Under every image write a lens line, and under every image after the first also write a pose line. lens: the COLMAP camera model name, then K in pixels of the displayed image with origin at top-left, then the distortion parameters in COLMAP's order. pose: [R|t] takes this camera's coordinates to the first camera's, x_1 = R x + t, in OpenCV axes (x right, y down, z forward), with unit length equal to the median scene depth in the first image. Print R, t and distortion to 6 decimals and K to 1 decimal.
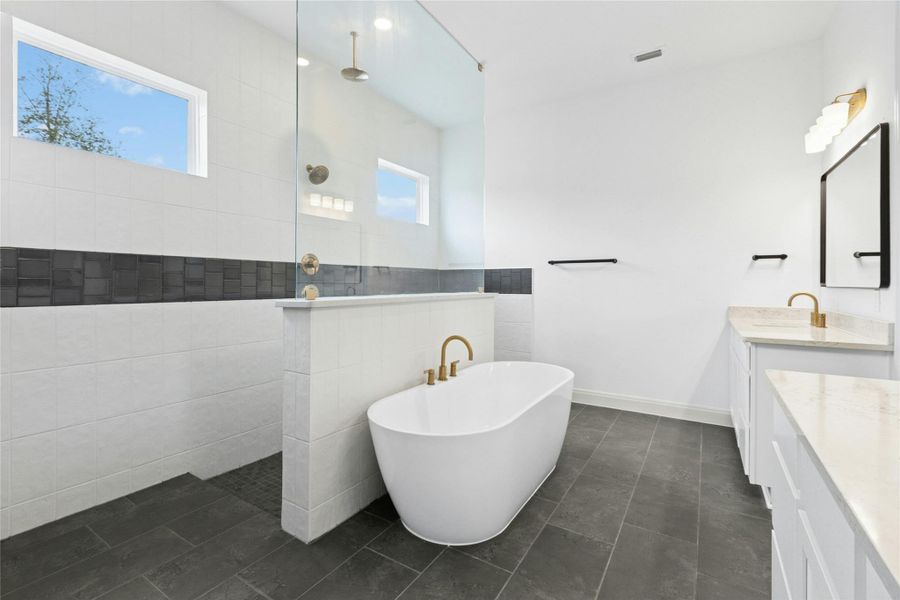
lens RADIAL K [[407.8, 0, 442.4], [0, 407.8, 282.4], [0, 0, 1]] dist [0.001282, 0.000421]
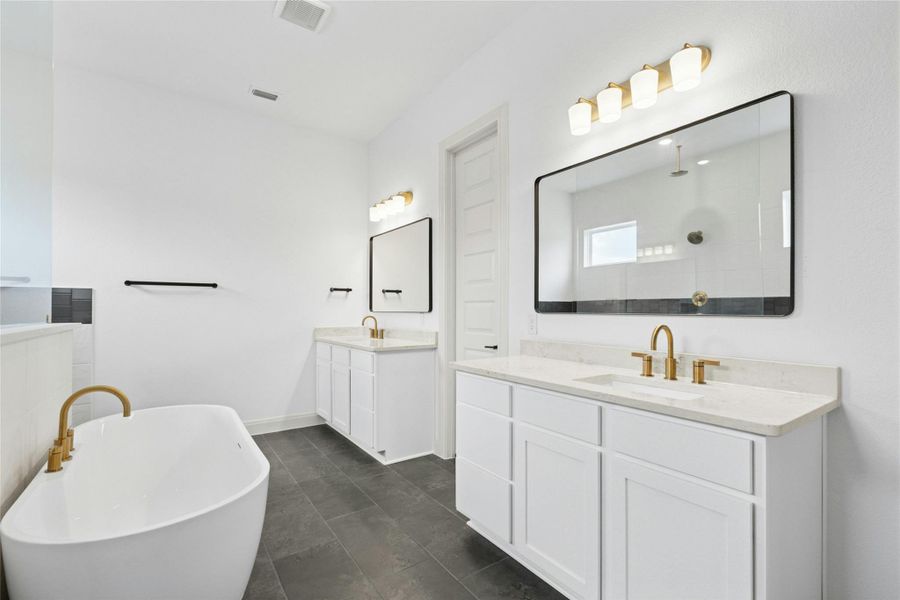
lens RADIAL K [[407.8, 0, 450.8], [0, 407.8, 306.2], [0, 0, 1]] dist [0.001282, 0.000421]
pose [[0.370037, 0.007982, 0.928983, -0.370690], [-0.003074, 0.999968, -0.007367, 0.000813], [-0.929012, -0.000130, 0.370050, 0.199825]]
